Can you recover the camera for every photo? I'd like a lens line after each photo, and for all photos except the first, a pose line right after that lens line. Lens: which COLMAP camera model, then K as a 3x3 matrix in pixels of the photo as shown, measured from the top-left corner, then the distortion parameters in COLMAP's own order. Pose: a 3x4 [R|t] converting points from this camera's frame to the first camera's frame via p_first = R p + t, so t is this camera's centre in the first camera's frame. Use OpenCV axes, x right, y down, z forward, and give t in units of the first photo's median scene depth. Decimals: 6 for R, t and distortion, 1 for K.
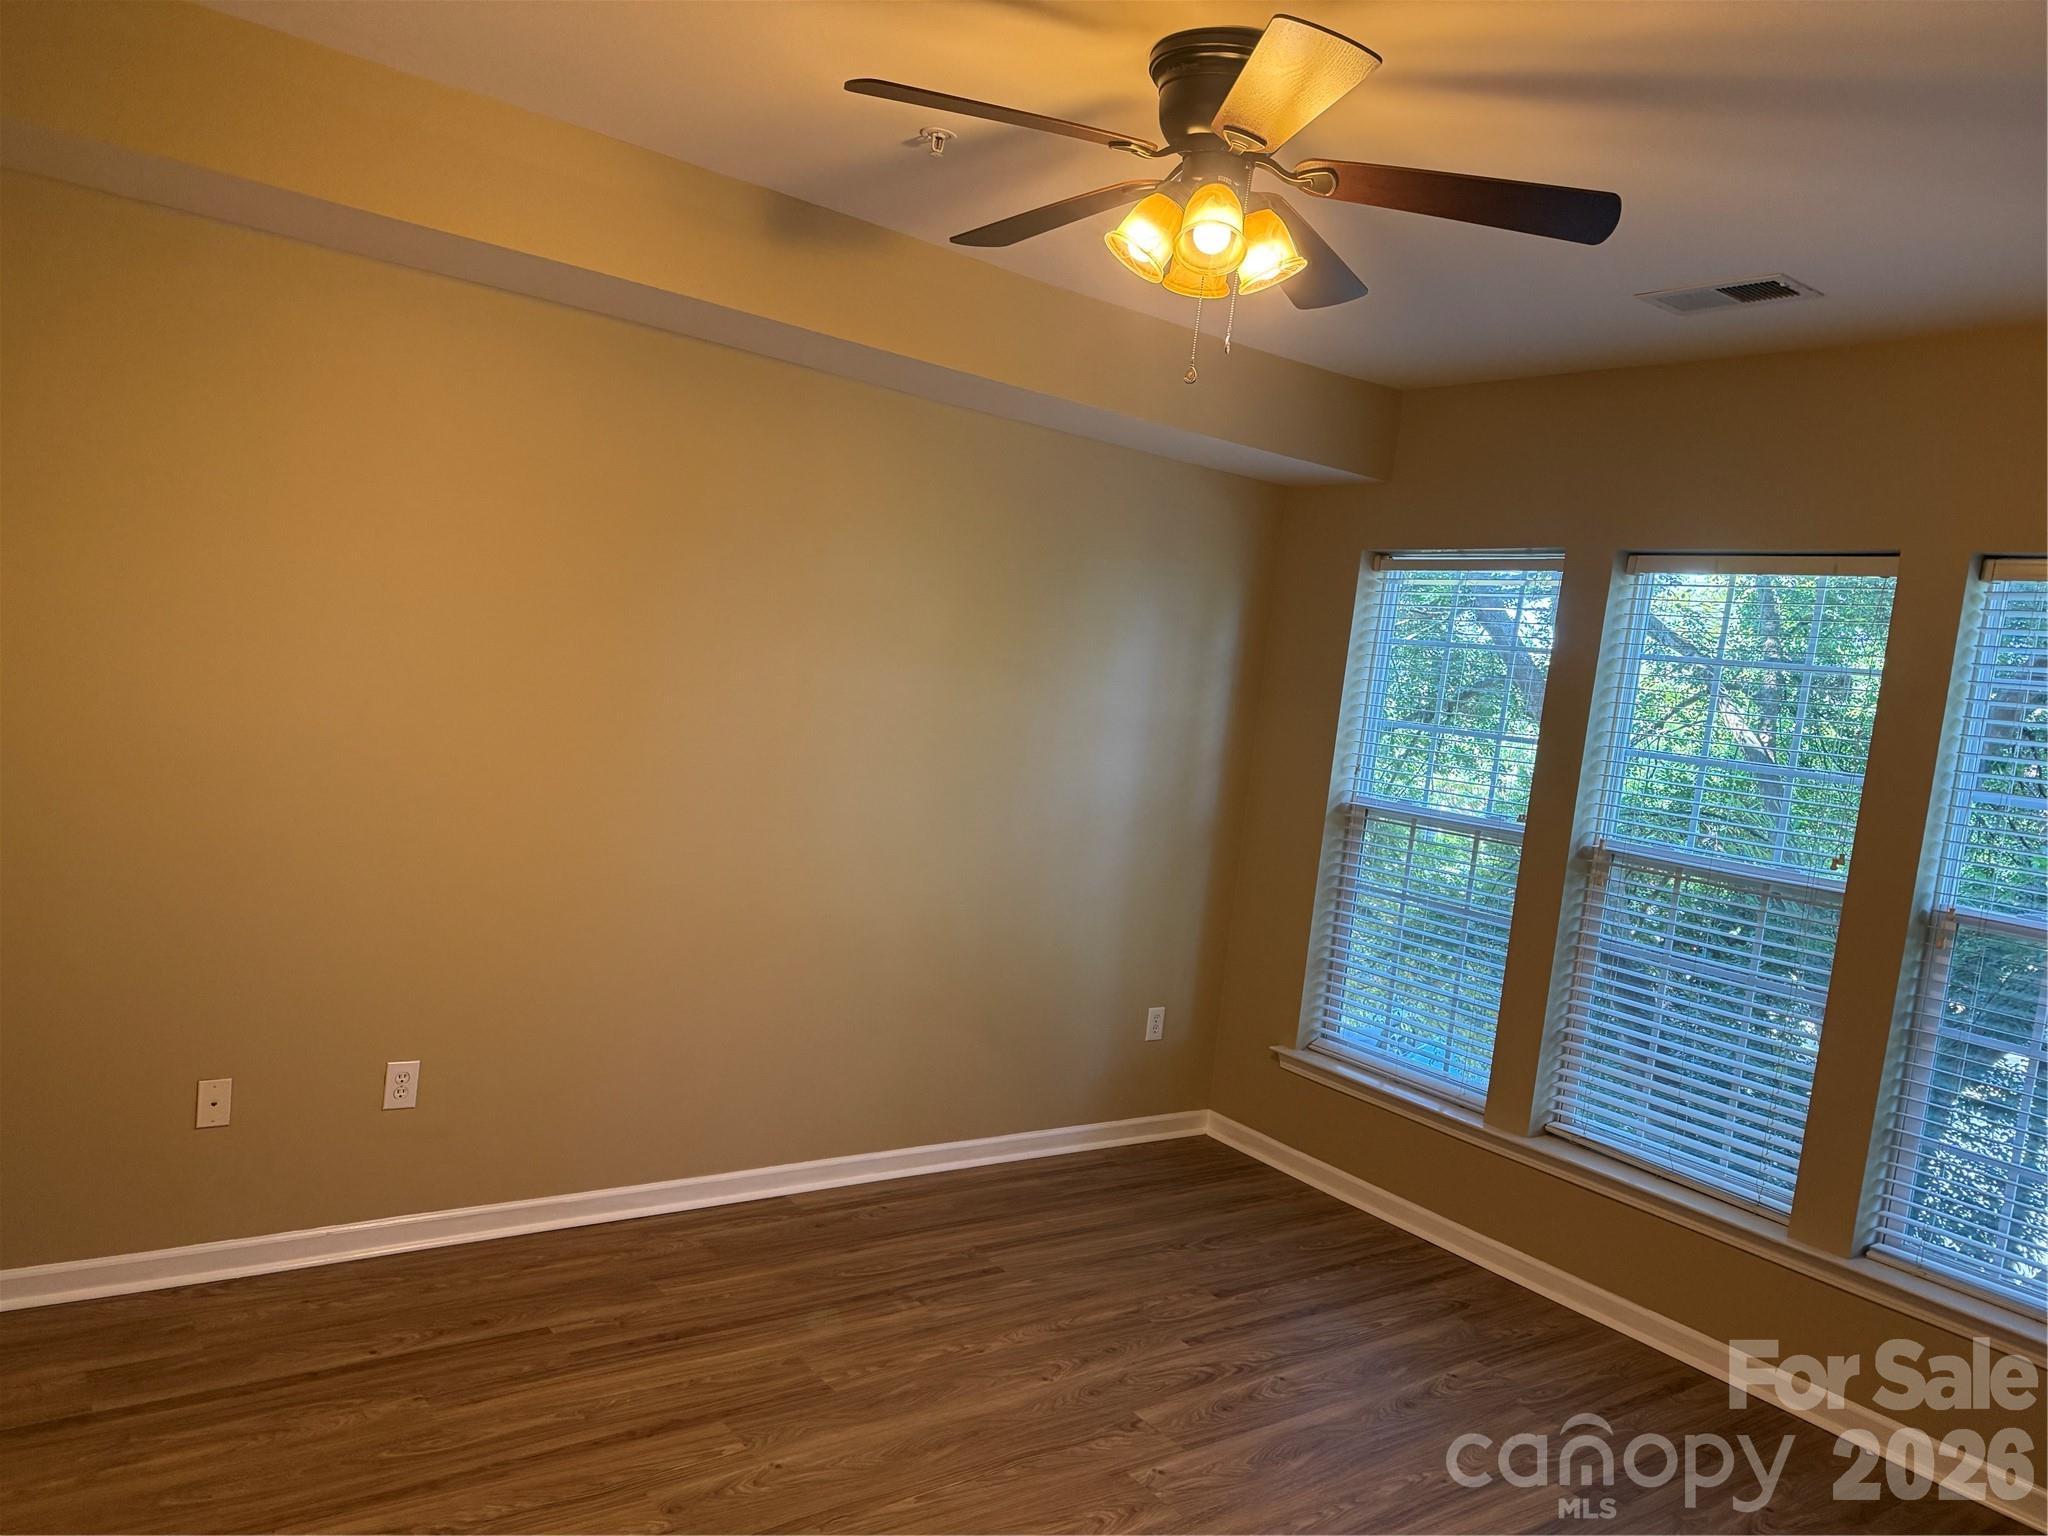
lens RADIAL K [[1453.7, 0, 1026.2], [0, 1453.7, 774.0], [0, 0, 1]] dist [0.076660, -0.095194]
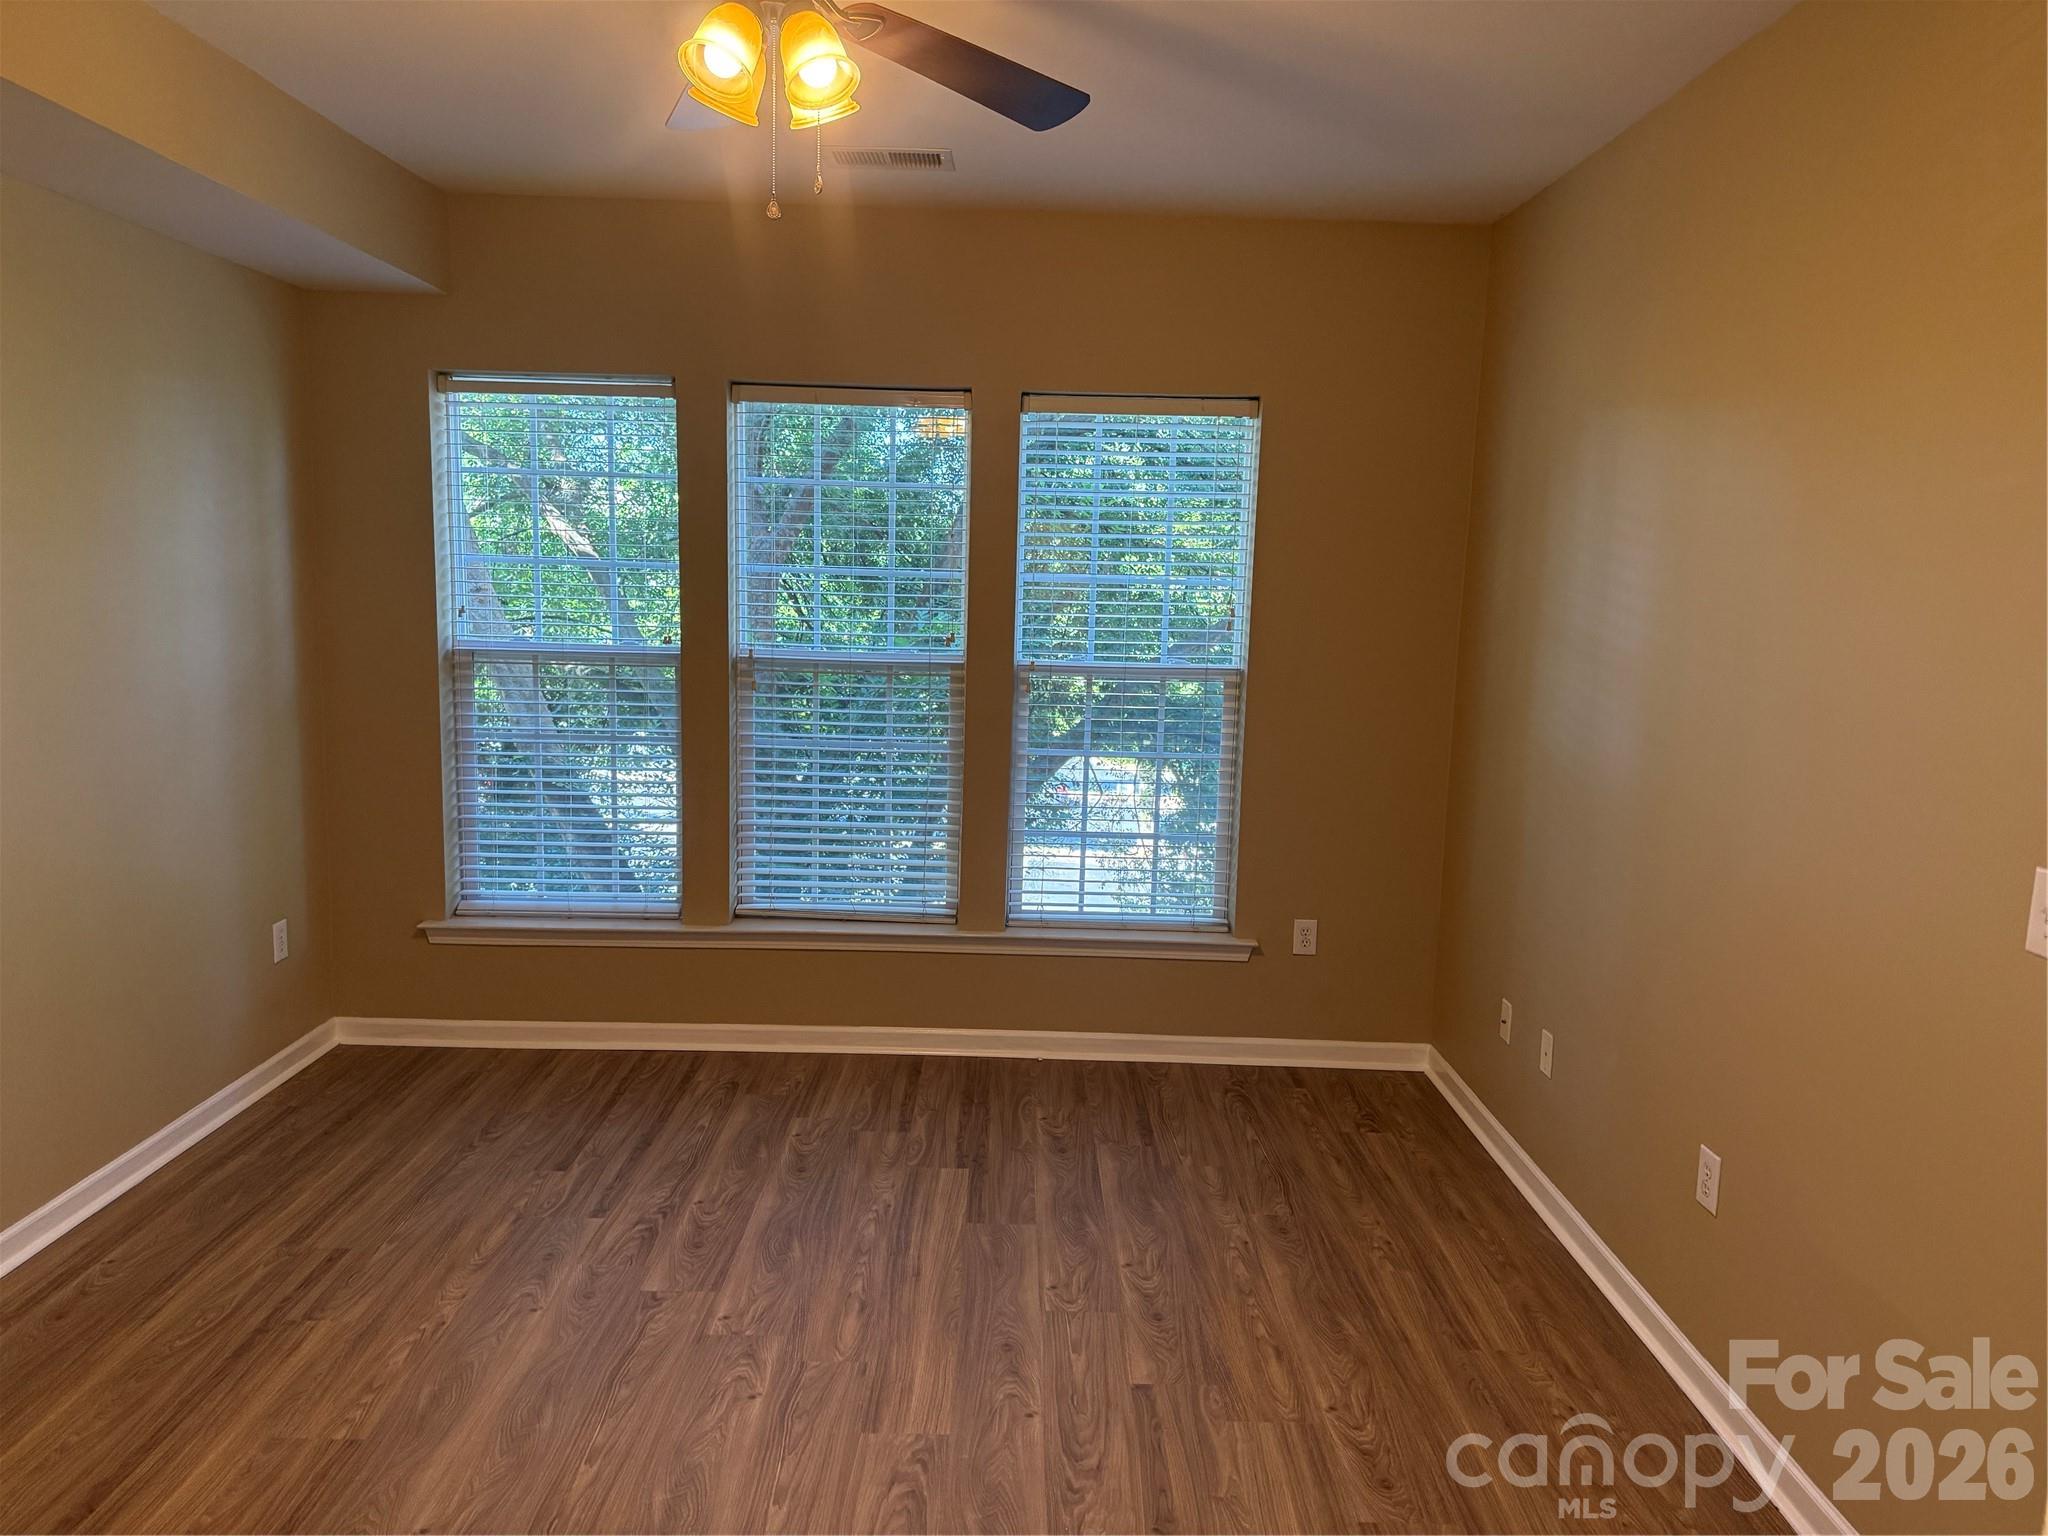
lens RADIAL K [[1453.7, 0, 1026.2], [0, 1453.7, 774.0], [0, 0, 1]] dist [0.076660, -0.095194]
pose [[0.602641, -0.213104, 0.769032, -0.348751], [0.108793, 0.976627, 0.185376, -0.042543], [-0.790561, -0.028050, 0.611740, 0.159876]]
